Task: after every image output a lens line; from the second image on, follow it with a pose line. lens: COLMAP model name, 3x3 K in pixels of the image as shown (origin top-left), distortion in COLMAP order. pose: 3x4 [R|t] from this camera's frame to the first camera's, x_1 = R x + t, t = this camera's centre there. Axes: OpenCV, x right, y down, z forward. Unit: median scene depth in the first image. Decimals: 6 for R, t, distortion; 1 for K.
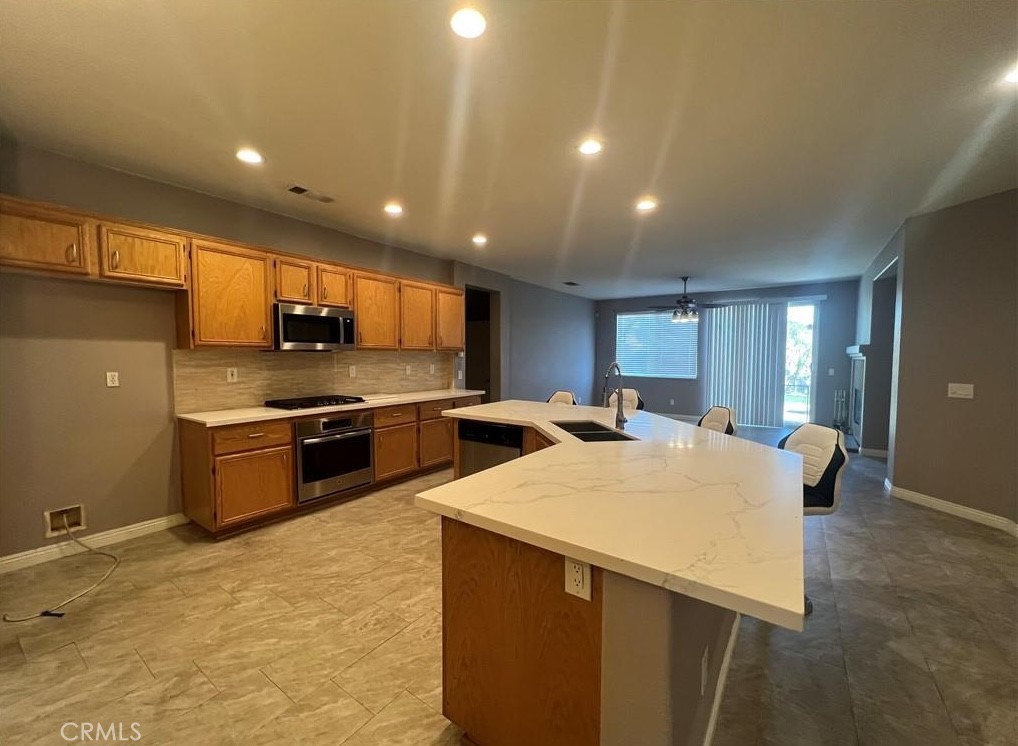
lens RADIAL K [[408.9, 0, 504.1], [0, 408.9, 375.7], [0, 0, 1]] dist [-0.002257, 0.000740]
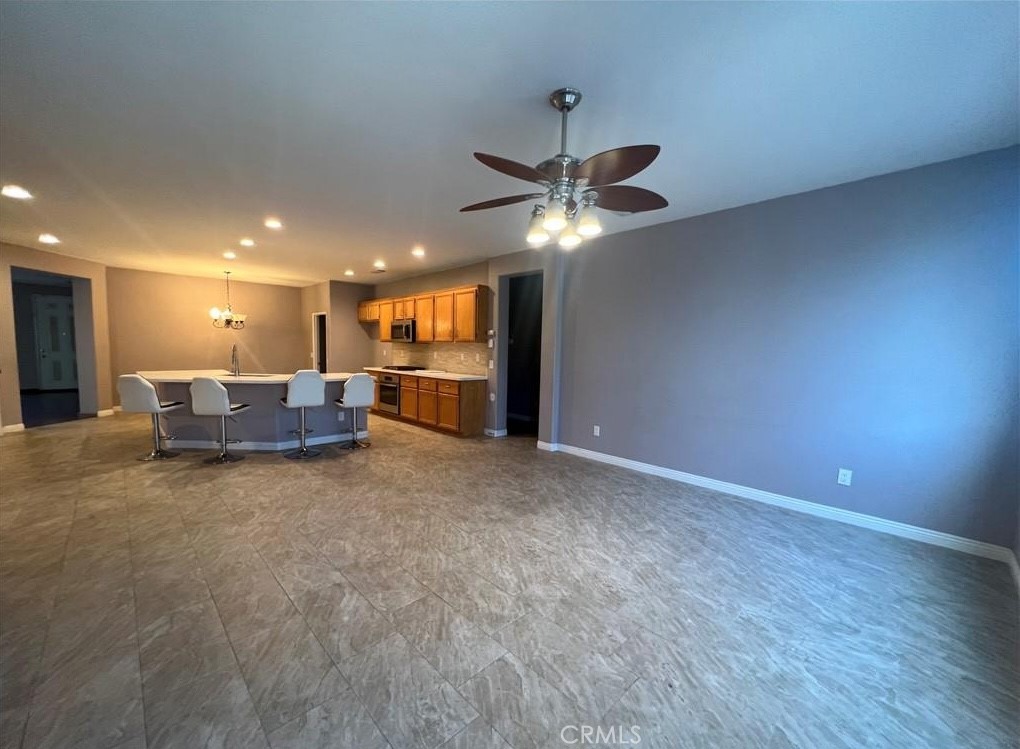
lens RADIAL K [[409.7, 0, 507.7], [0, 409.7, 379.9], [0, 0, 1]] dist [-0.002257, 0.000740]
pose [[-0.185385, 0.070315, -0.980147, 1.515620], [-0.069009, 0.994043, 0.084364, -0.089402], [0.980240, 0.083278, -0.179428, 2.005948]]
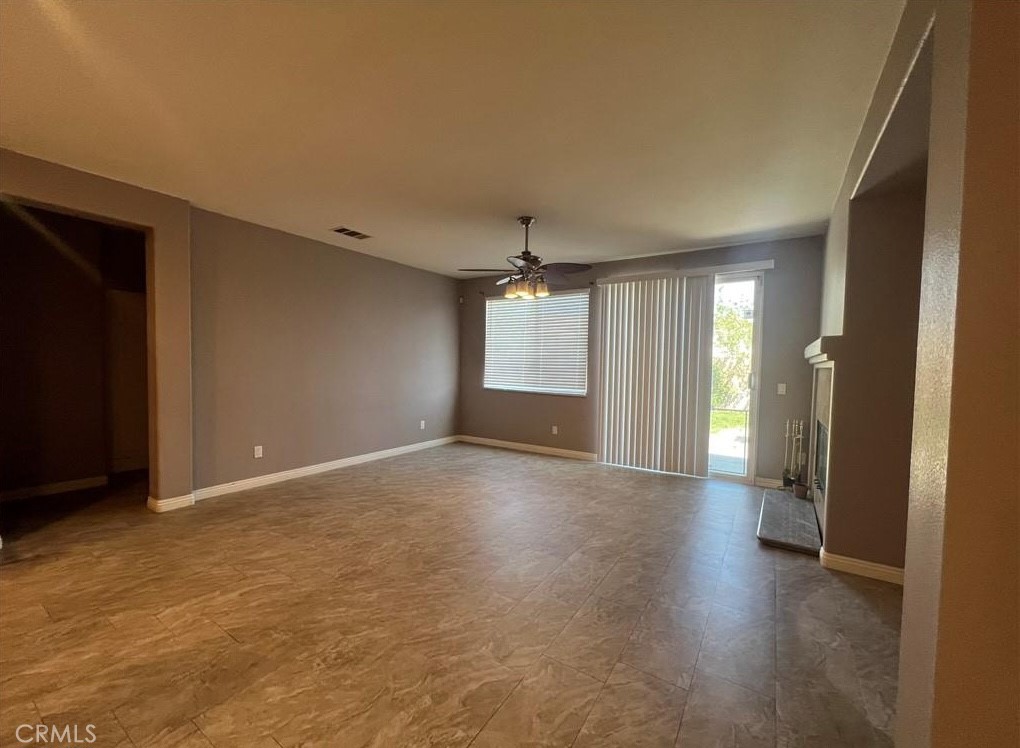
lens RADIAL K [[409.7, 0, 510.6], [0, 409.7, 378.3], [0, 0, 1]] dist [-0.002257, 0.000740]
pose [[0.998715, 0.013188, 0.048935, 0.771541], [-0.012557, 0.999834, -0.013173, -0.024567], [-0.049101, 0.012542, 0.998715, 0.861132]]
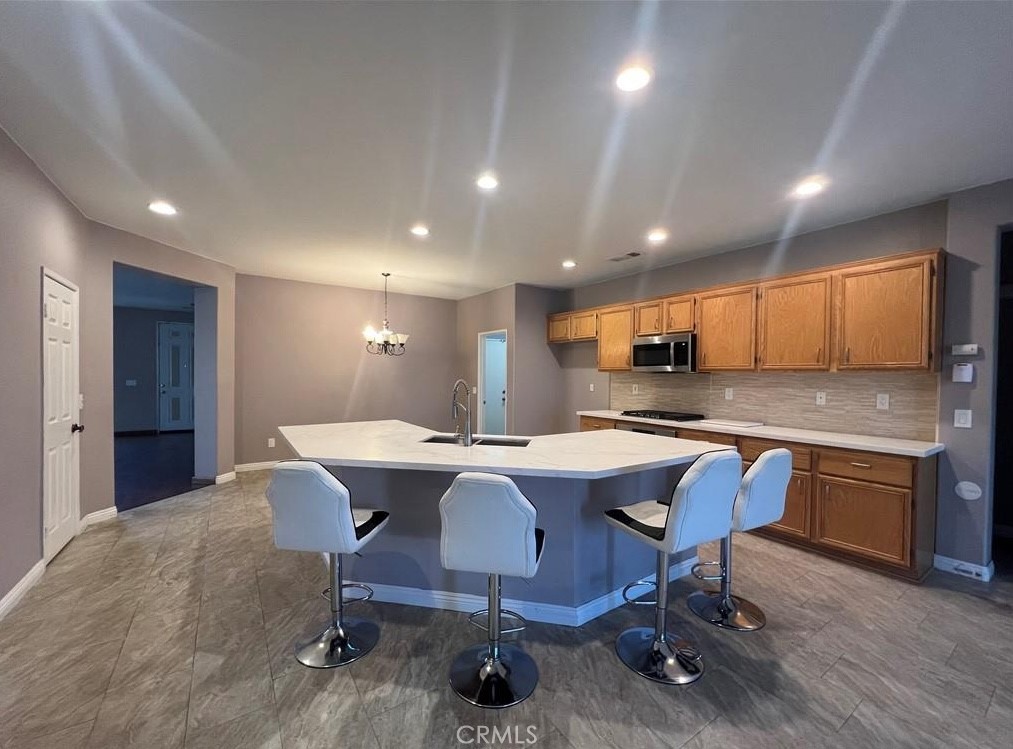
lens RADIAL K [[408.2, 0, 501.6], [0, 408.2, 379.1], [0, 0, 1]] dist [-0.000128, -0.000743]
pose [[-0.350451, 0.004717, -0.936569, 0.886892], [-0.057791, 0.997973, 0.026650, -0.049645], [0.934796, 0.063464, -0.349468, 1.052509]]
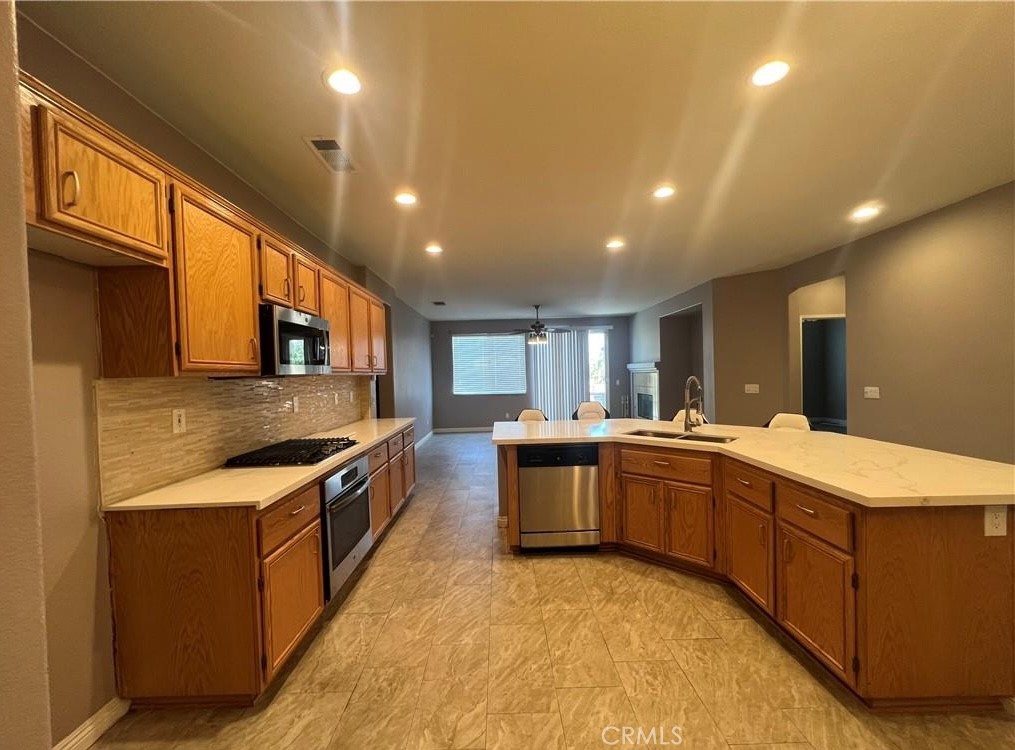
lens RADIAL K [[409.0, 0, 501.3], [0, 409.0, 381.1], [0, 0, 1]] dist [-0.000128, -0.000743]
pose [[0.810663, -0.036079, 0.584400, -0.626106], [0.059015, 0.998052, -0.020248, -0.019576], [-0.582531, 0.050903, 0.811213, 0.258443]]
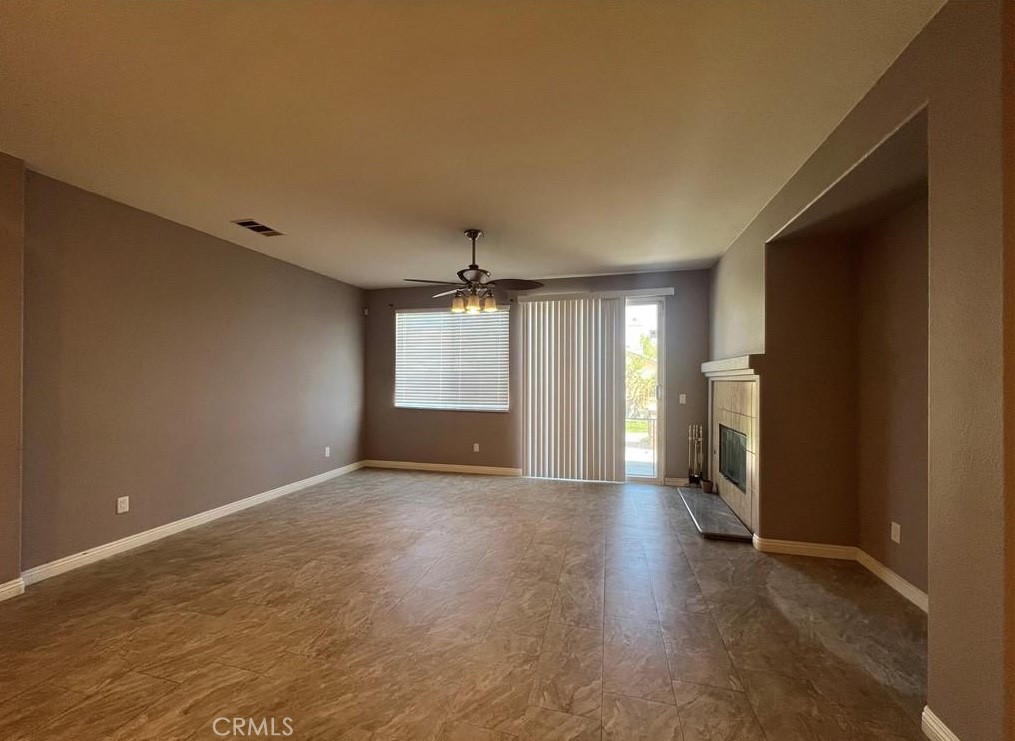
lens RADIAL K [[407.7, 0, 505.4], [0, 407.7, 378.2], [0, 0, 1]] dist [-0.002257, 0.000740]
pose [[0.932815, 0.000458, 0.360356, 0.559583], [0.018043, 0.998686, -0.047976, -0.034118], [-0.359905, 0.051254, 0.931580, 0.950777]]
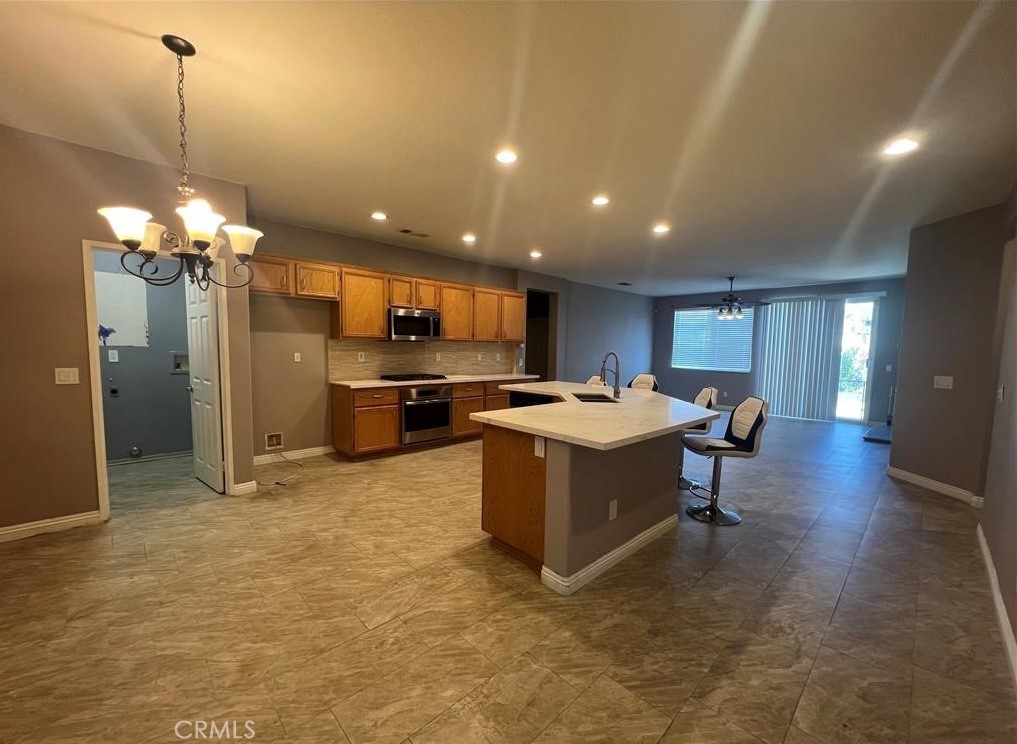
lens RADIAL K [[408.5, 0, 503.0], [0, 408.5, 378.9], [0, 0, 1]] dist [-0.002257, 0.000740]
pose [[0.981341, 0.028484, -0.190152, 0.121283], [-0.023656, 0.999339, 0.027612, 0.024736], [0.190812, -0.022598, 0.981366, -0.352604]]
